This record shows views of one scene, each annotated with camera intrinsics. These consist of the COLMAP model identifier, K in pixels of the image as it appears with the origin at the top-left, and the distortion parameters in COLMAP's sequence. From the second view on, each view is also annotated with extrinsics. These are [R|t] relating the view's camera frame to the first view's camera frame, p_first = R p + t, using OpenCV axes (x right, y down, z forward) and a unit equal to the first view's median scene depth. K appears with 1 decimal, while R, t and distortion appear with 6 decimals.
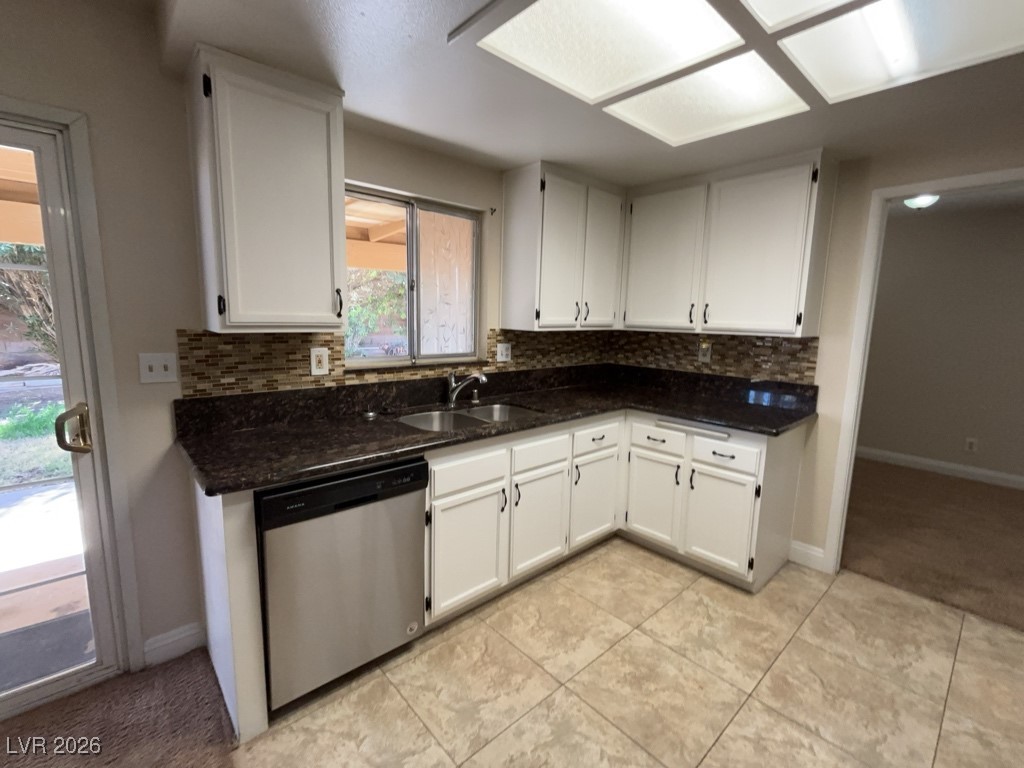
lens RADIAL K [[457.6, 0, 506.6], [0, 457.6, 383.6], [0, 0, 1]] dist [0.001378, -0.000466]
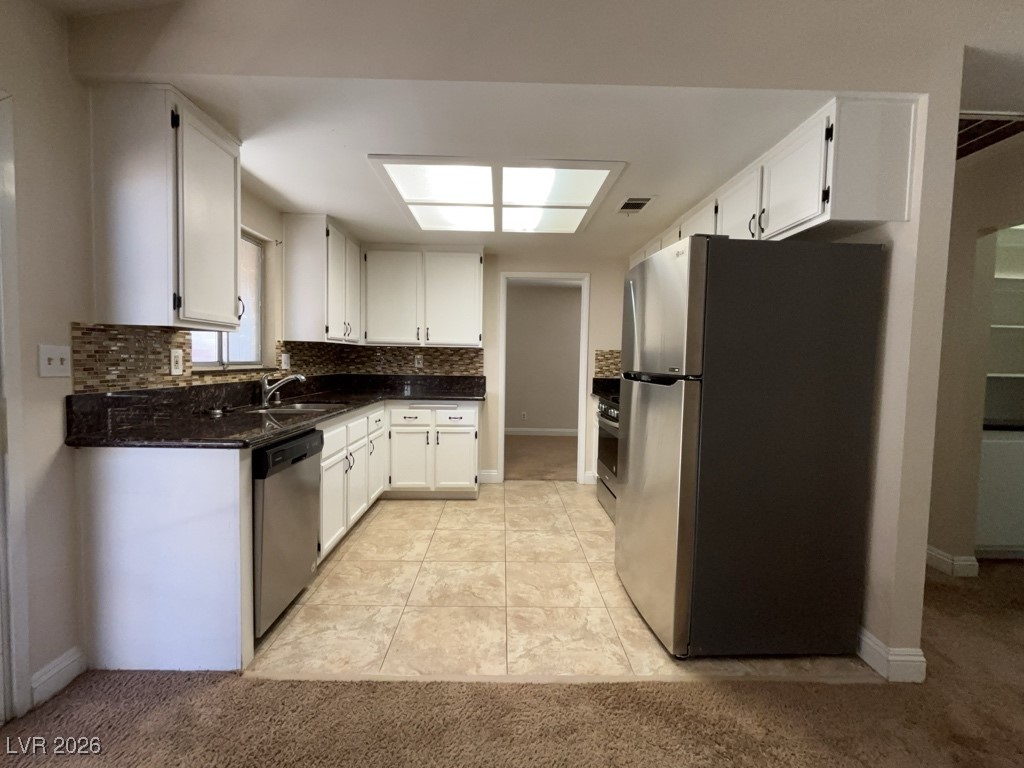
lens RADIAL K [[457.6, 0, 506.6], [0, 457.6, 383.6], [0, 0, 1]] dist [0.001378, -0.000466]
pose [[0.656720, -0.046755, 0.752684, -0.694673], [0.106127, 0.993874, -0.030859, 0.112236], [-0.746629, 0.100146, 0.657659, -0.248516]]
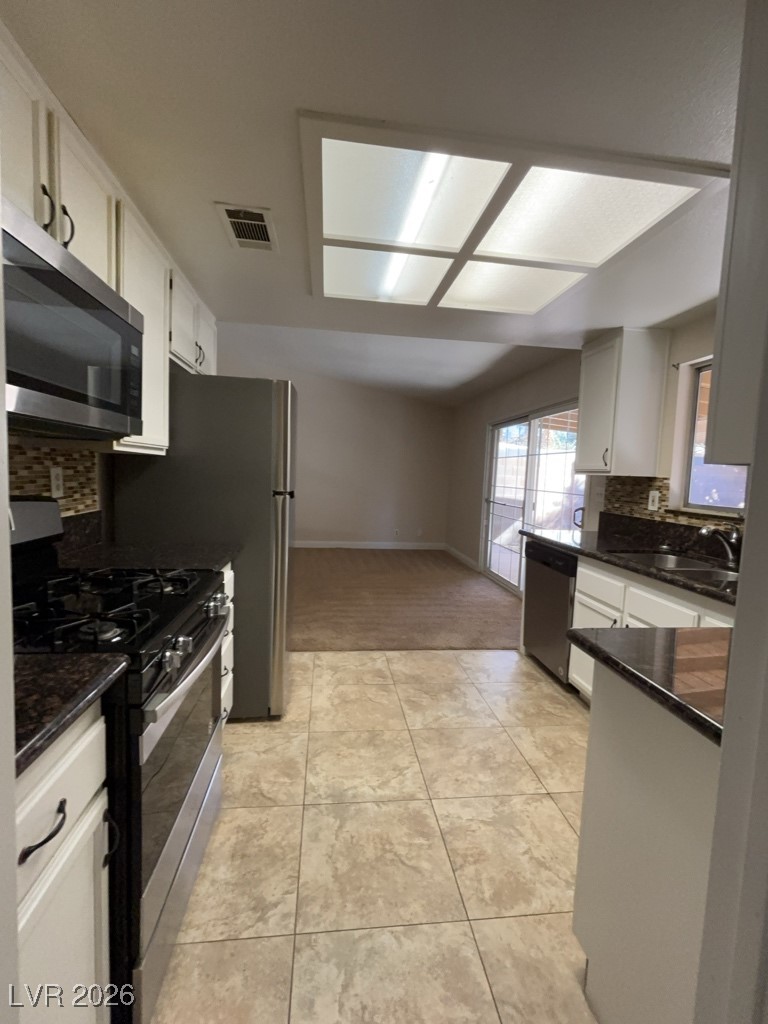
lens RADIAL K [[448.6, 0, 384.0], [0, 448.6, 512.0], [0, 0, 1]] dist [-0.002463, -0.000099]
pose [[-0.565841, 0.031455, -0.823914, 1.152305], [-0.171272, 0.972991, 0.154771, -0.083844], [0.806530, 0.228689, -0.545171, 1.074571]]
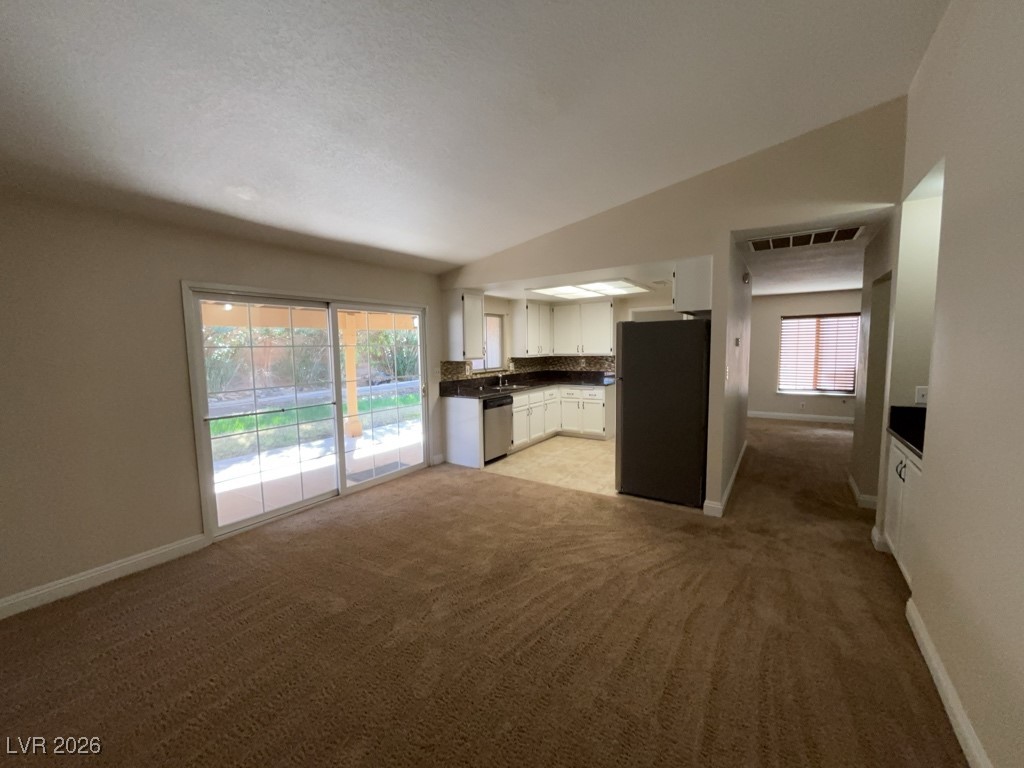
lens RADIAL K [[400.4, 0, 499.0], [0, 400.4, 383.8], [0, 0, 1]] dist [0.000684, -0.000077]
pose [[0.974235, -0.058163, 0.217906, -0.779836], [0.070803, 0.996204, -0.050648, 0.188892], [-0.214133, 0.064771, 0.974655, -1.614776]]
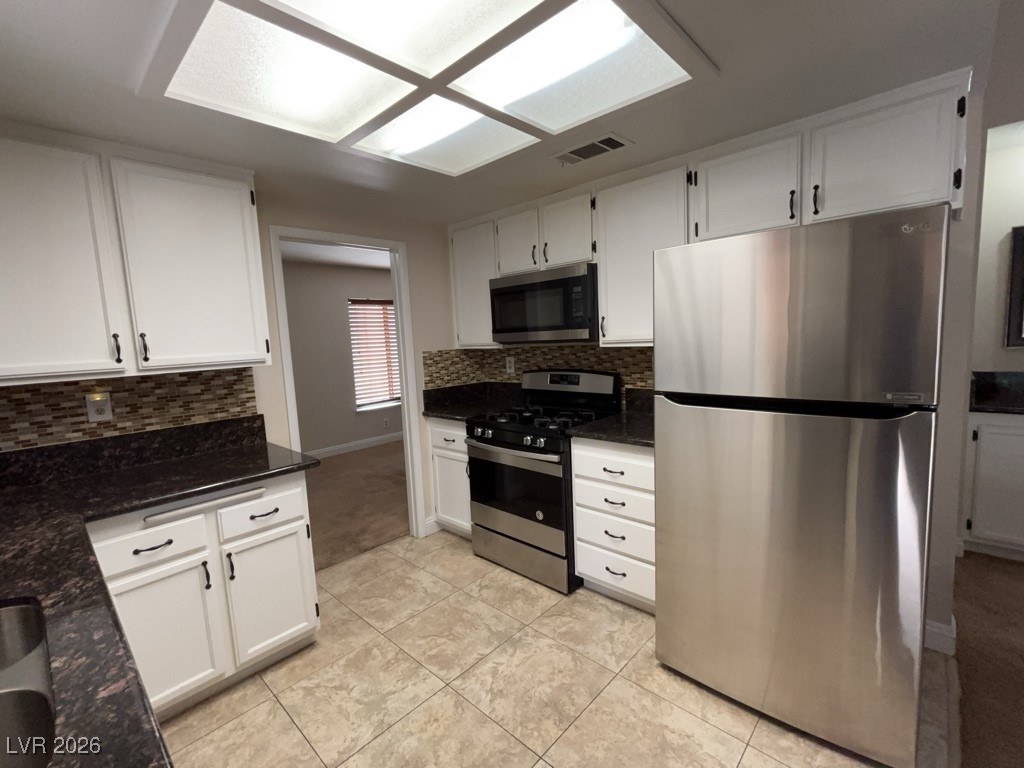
lens RADIAL K [[461.0, 0, 506.6], [0, 461.0, 383.8], [0, 0, 1]] dist [-0.002283, -0.000360]
pose [[-0.086908, -0.121330, 0.988800, -0.383046], [0.193283, 0.971642, 0.136213, -0.107623], [-0.977286, 0.202956, -0.060993, 0.636335]]
